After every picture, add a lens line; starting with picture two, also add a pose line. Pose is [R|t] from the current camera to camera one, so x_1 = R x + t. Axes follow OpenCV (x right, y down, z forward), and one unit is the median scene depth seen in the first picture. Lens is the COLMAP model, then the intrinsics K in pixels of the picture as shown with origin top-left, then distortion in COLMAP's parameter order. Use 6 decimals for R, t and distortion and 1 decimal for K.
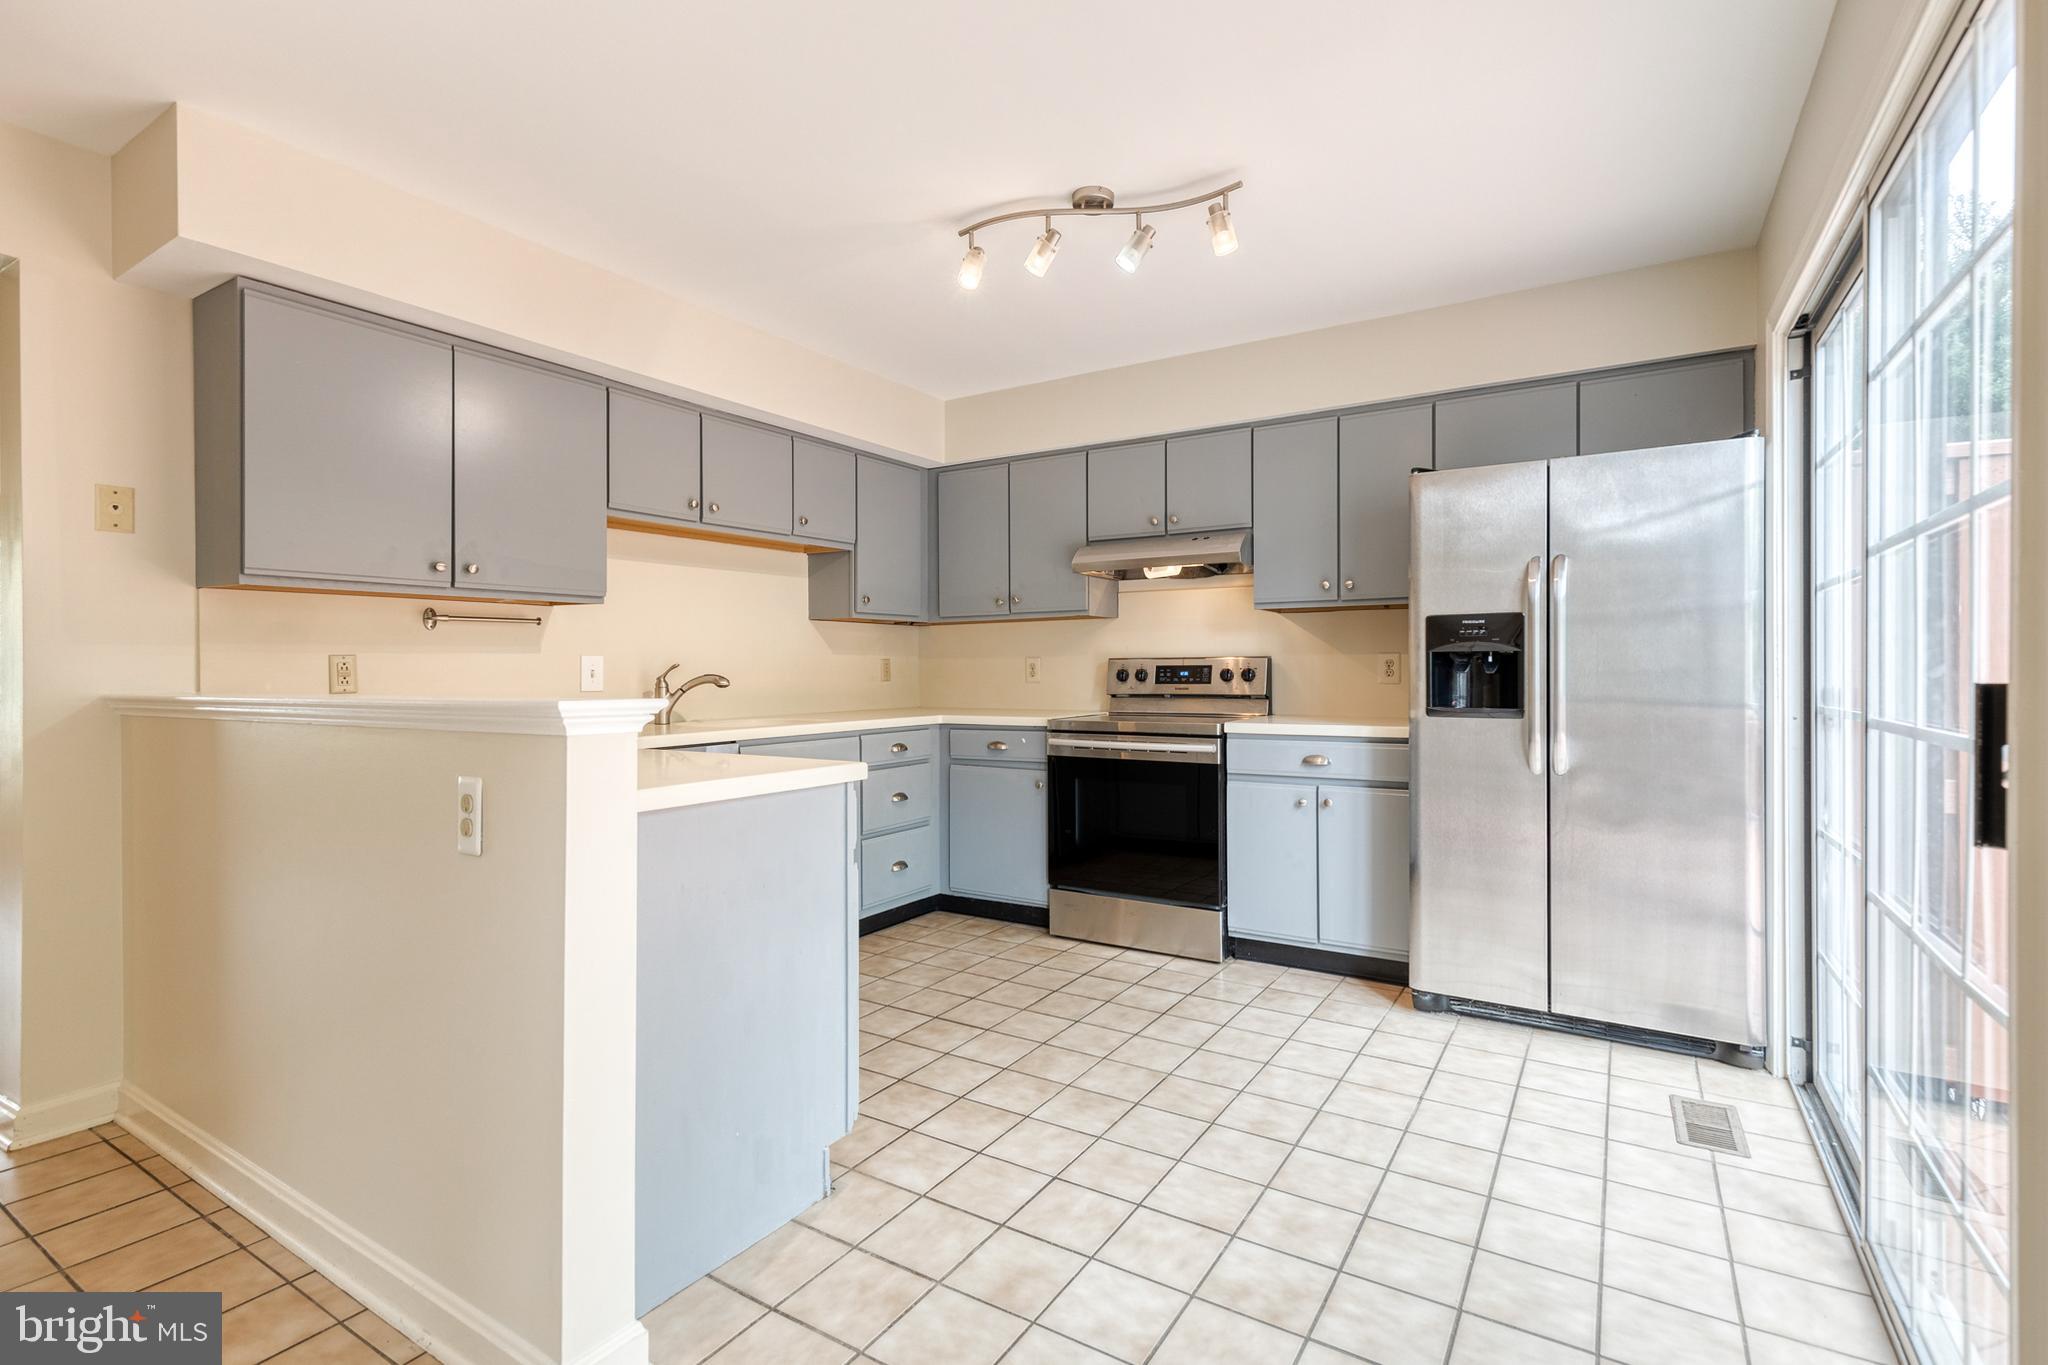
lens RADIAL K [[932.7, 0, 1031.6], [0, 932.7, 678.7], [0, 0, 1]] dist [0.011178, -0.001883]
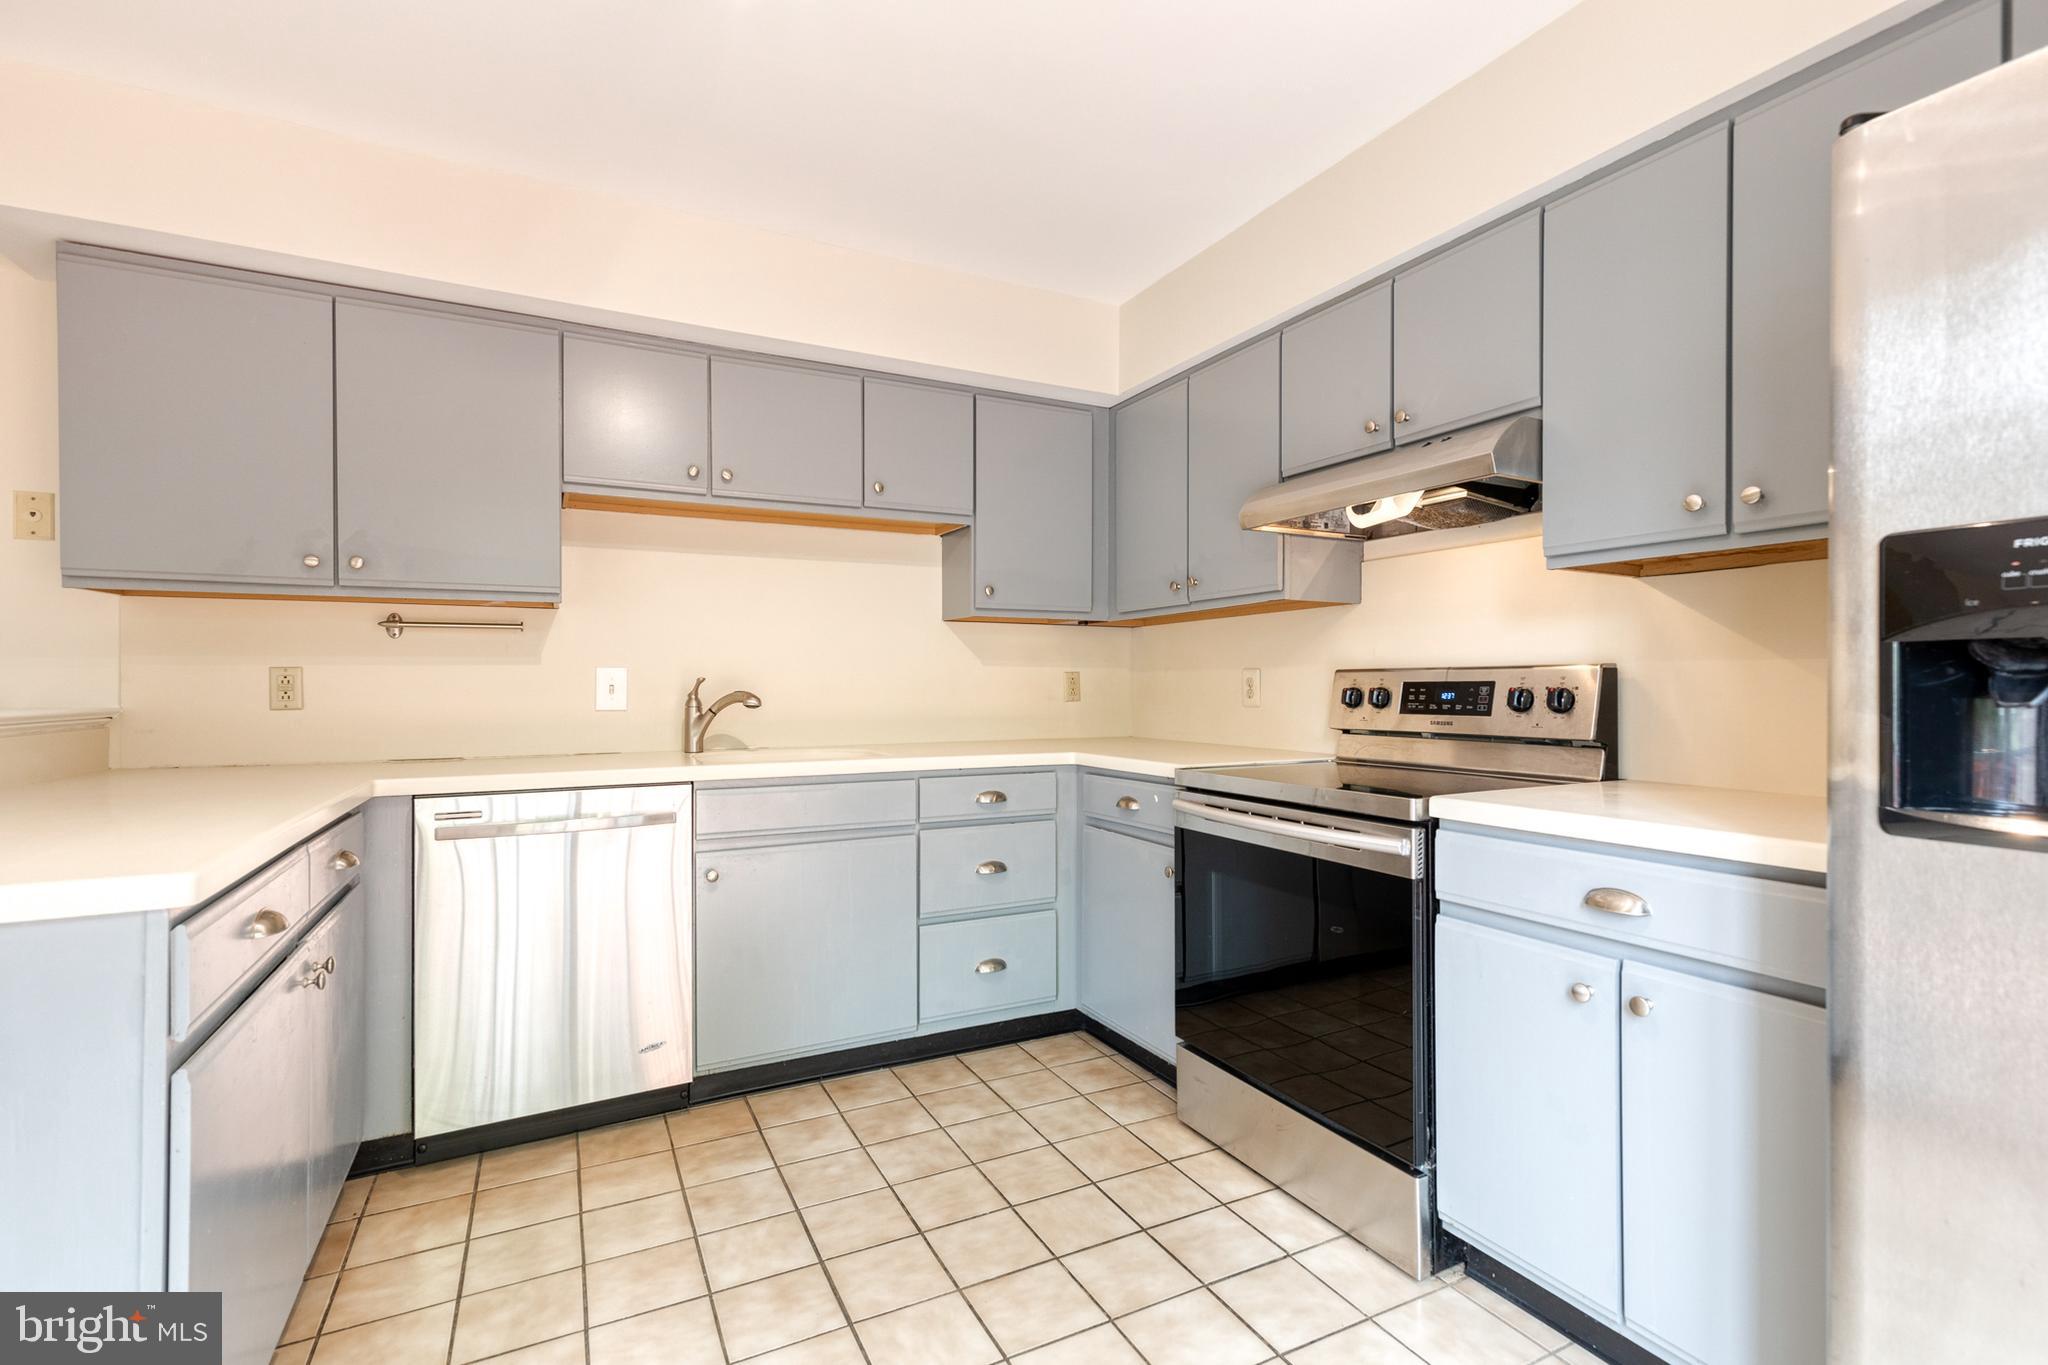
lens RADIAL K [[932.7, 0, 1049.8], [0, 932.7, 685.7], [0, 0, 1]] dist [0.011178, -0.001883]
pose [[0.867112, 0.004900, -0.498089, 0.296022], [-0.009225, 0.999938, -0.006223, -0.007333], [0.498028, 0.009991, 0.867104, 0.497119]]
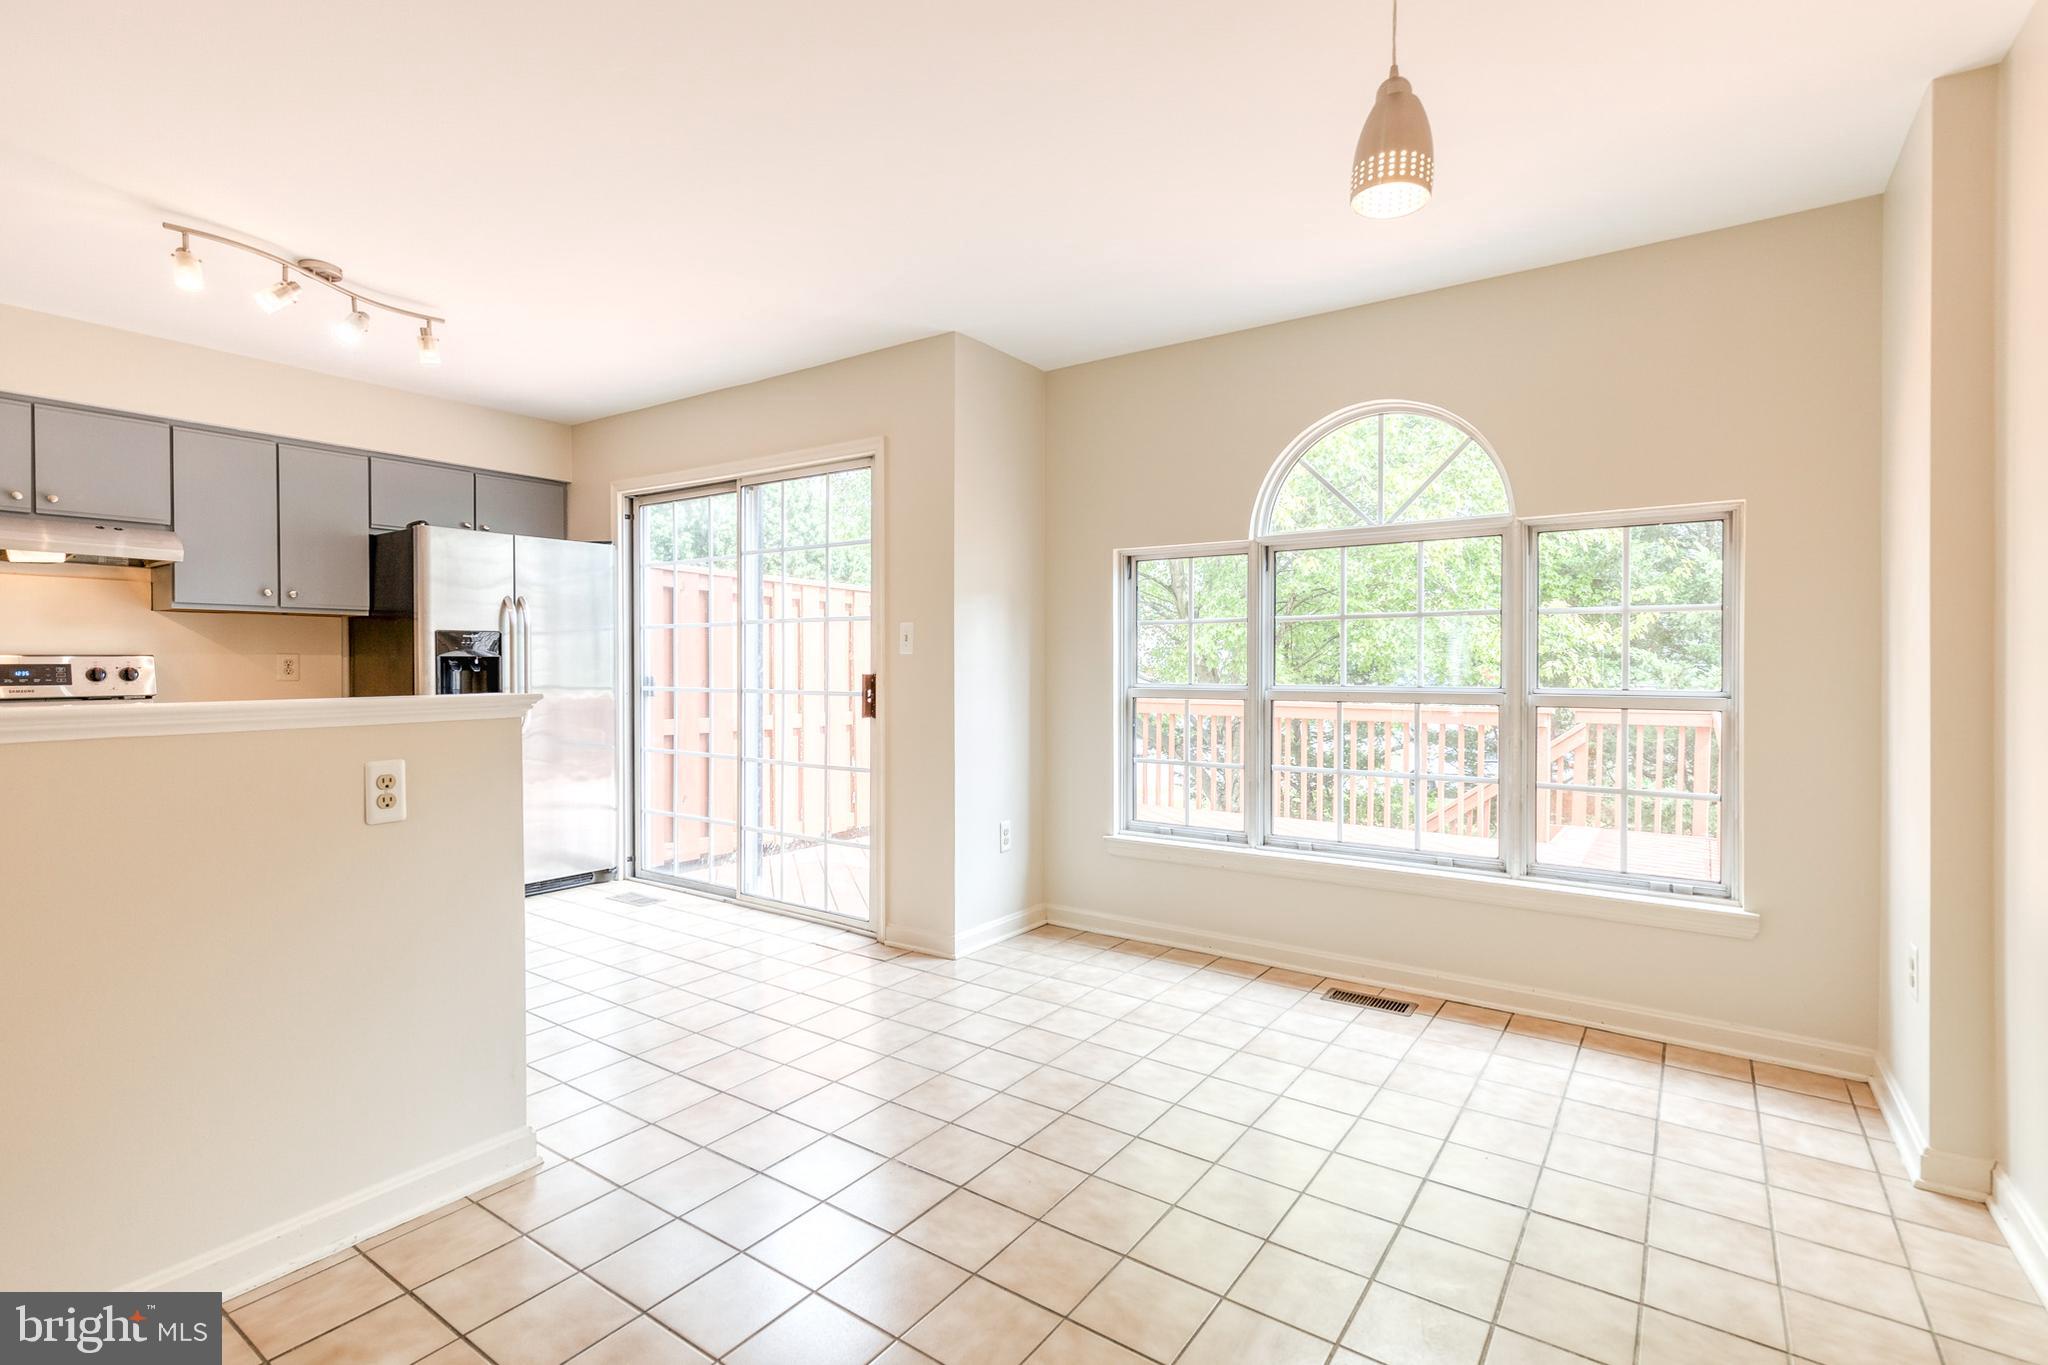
lens RADIAL K [[932.7, 0, 1054.2], [0, 932.7, 663.6], [0, 0, 1]] dist [0.011178, -0.001883]
pose [[0.036445, 0.002809, 0.999332, -0.835896], [0.006275, 0.999976, -0.003039, -0.007111], [-0.999316, 0.006382, 0.036426, 0.028583]]
